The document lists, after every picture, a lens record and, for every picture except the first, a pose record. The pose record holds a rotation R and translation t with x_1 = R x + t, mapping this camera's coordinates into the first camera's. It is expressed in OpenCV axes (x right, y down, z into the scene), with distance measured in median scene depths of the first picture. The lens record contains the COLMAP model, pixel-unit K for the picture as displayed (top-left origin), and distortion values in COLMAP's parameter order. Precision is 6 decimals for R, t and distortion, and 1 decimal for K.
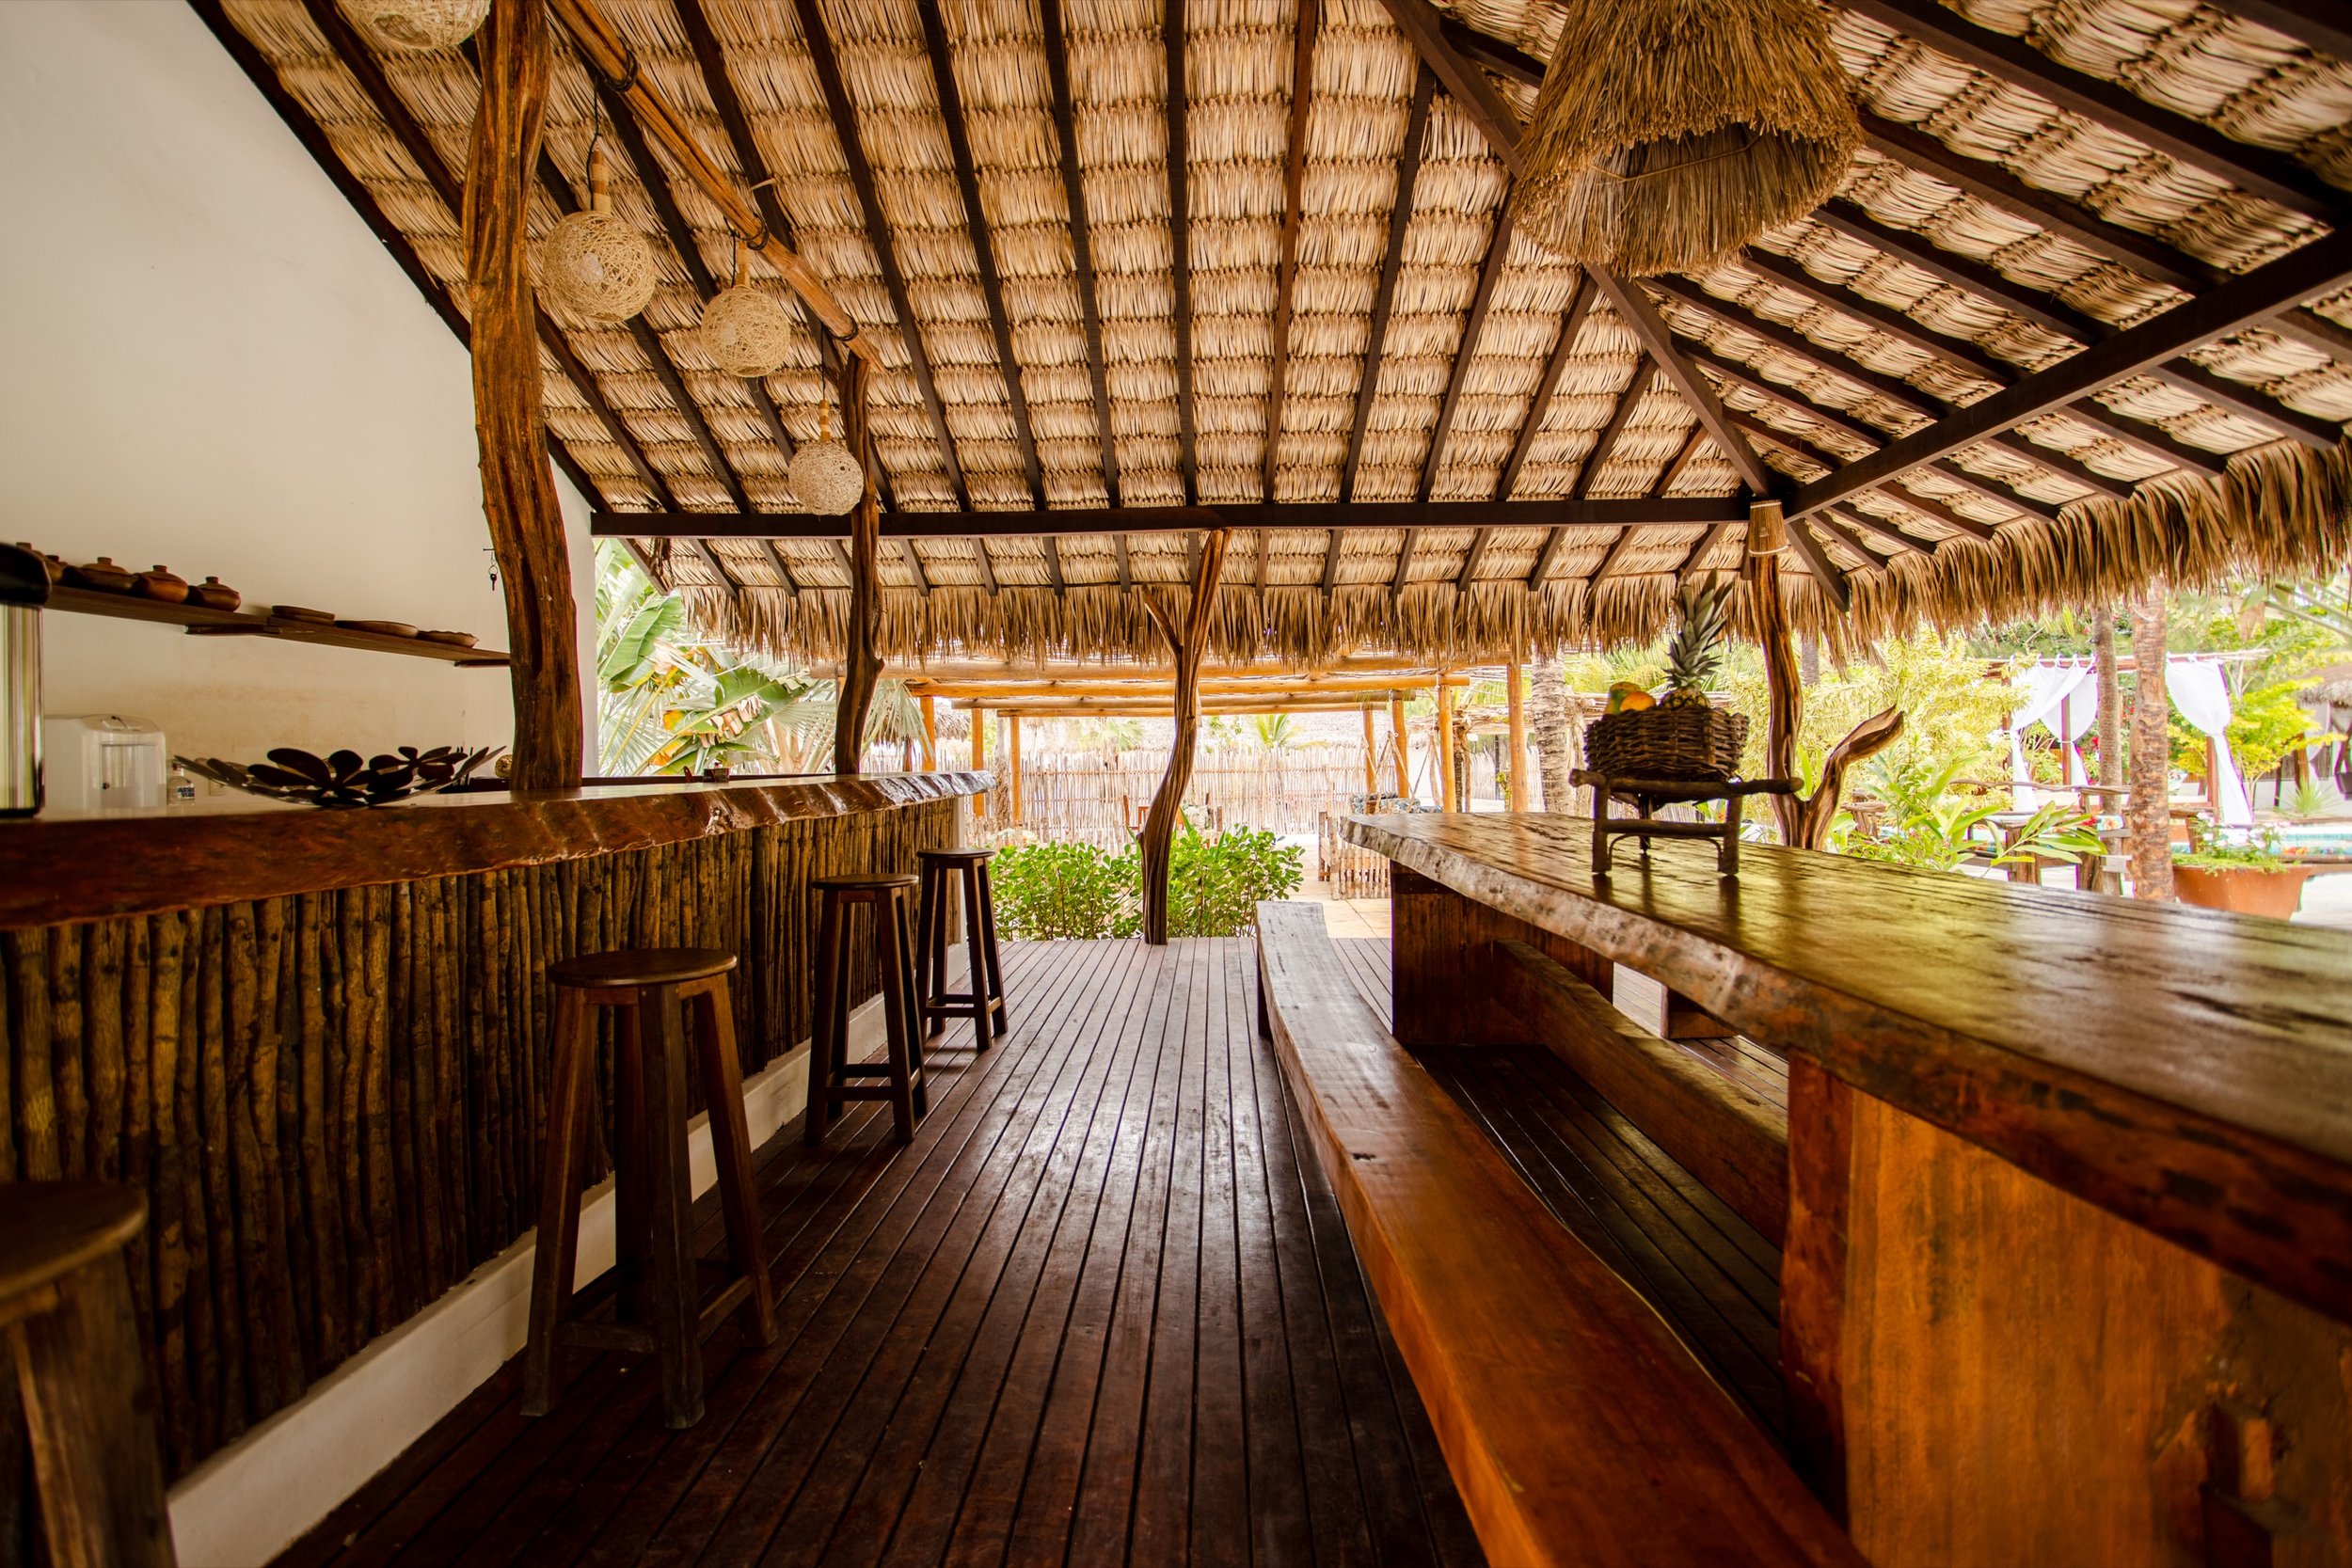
lens RADIAL K [[1139.8, 0, 1176.0], [0, 1139.8, 784.0], [0, 0, 1]] dist [-0.038658, 0.029722]
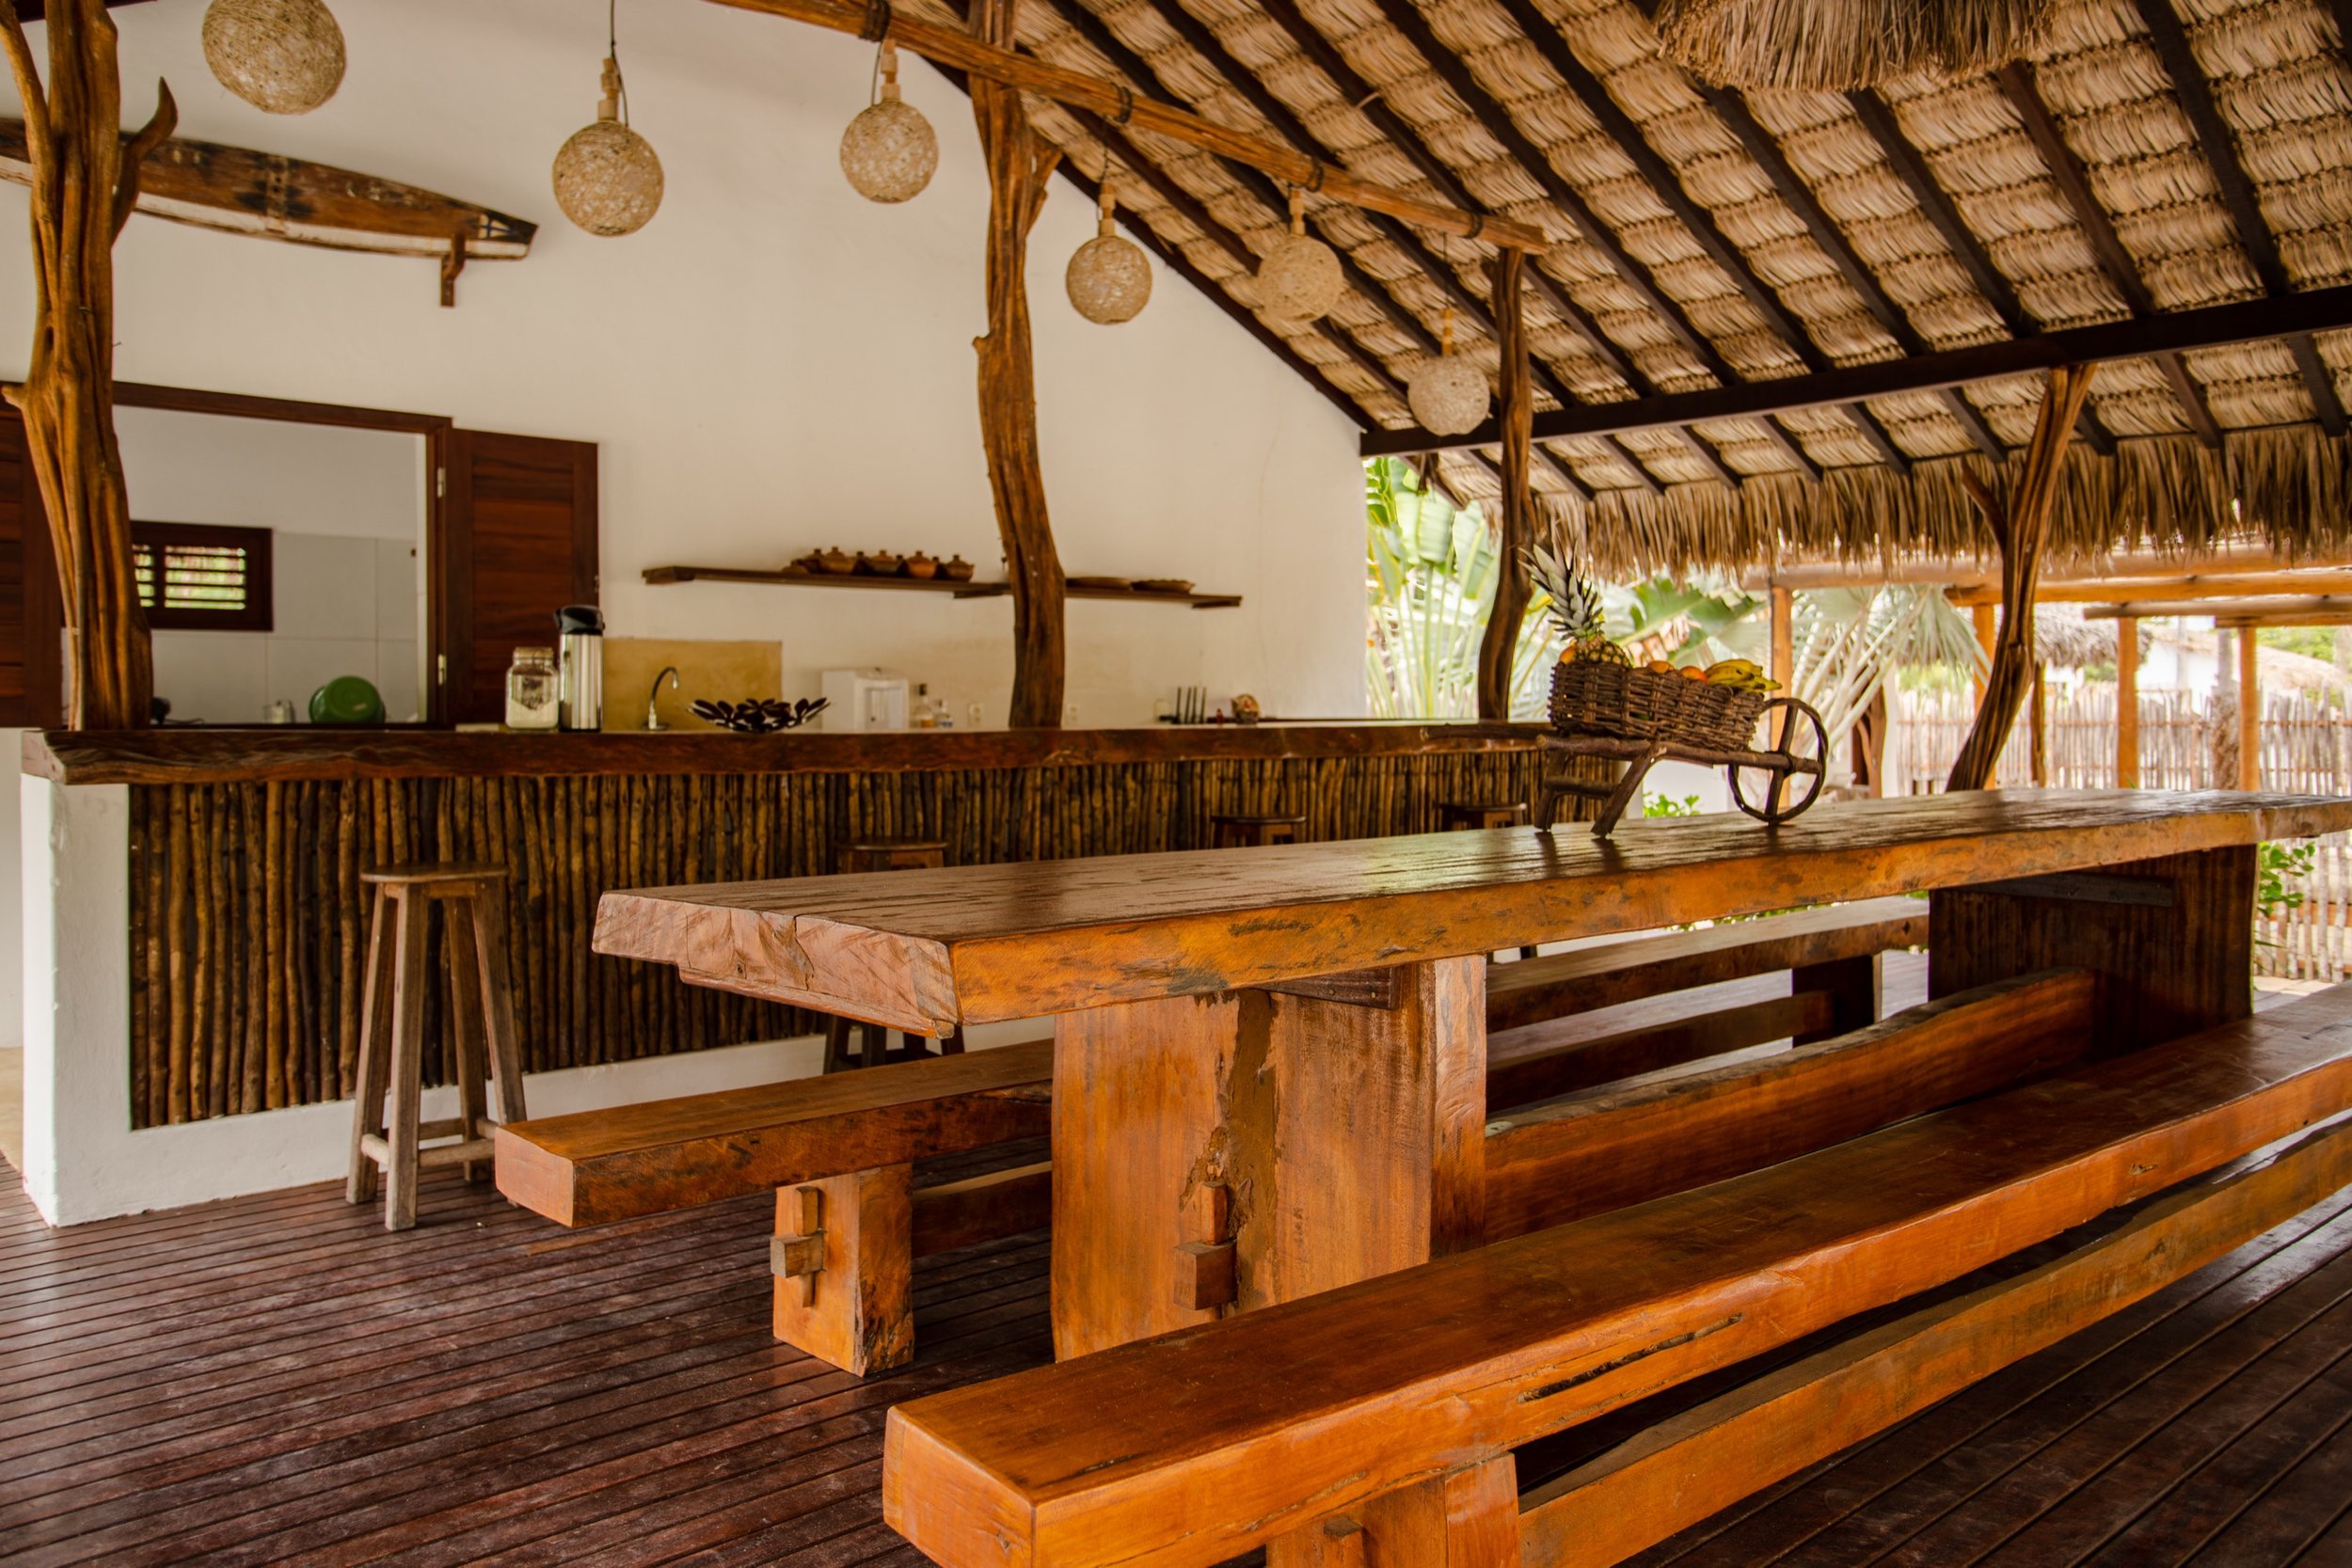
lens RADIAL K [[1741.7, 0, 1176.0], [0, 1741.7, 784.0], [0, 0, 1]] dist [-0.026812, -0.001159]
pose [[0.680829, 0.043505, -0.731149, 1.511215], [-0.021262, 0.998988, 0.039643, -0.018991], [0.732134, -0.011444, 0.681065, -0.308299]]
